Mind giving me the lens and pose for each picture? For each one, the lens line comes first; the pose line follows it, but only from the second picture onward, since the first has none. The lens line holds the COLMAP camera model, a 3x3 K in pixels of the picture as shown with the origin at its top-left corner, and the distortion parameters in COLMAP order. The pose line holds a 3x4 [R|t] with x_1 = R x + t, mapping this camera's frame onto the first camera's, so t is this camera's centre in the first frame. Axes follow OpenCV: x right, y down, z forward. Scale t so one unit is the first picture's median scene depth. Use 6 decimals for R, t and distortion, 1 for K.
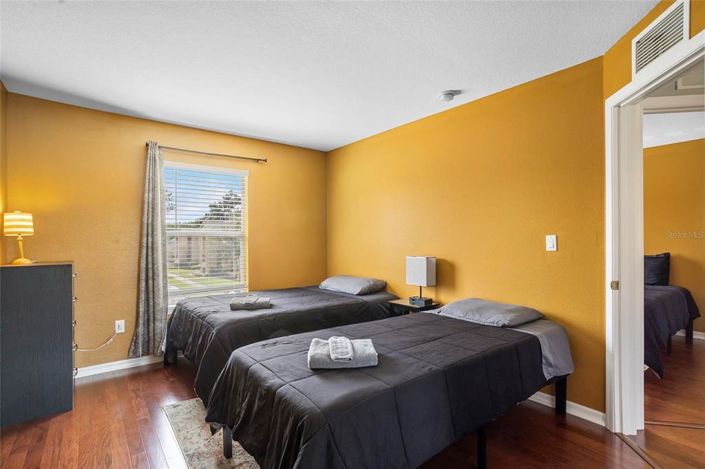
lens RADIAL K [[345.6, 0, 357.1], [0, 345.6, 234.7], [0, 0, 1]] dist [-0.035145, 0.000331]
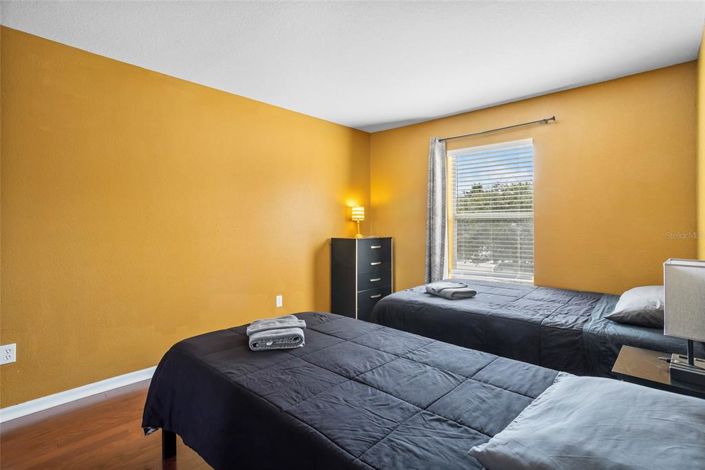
lens RADIAL K [[345.6, 0, 357.1], [0, 345.6, 235.2], [0, 0, 1]] dist [-0.035145, 0.000331]
pose [[0.166665, 0.039802, -0.985210, 0.654819], [0.021898, 0.998789, 0.044055, 0.001087], [0.985770, -0.028917, 0.165591, 0.687925]]
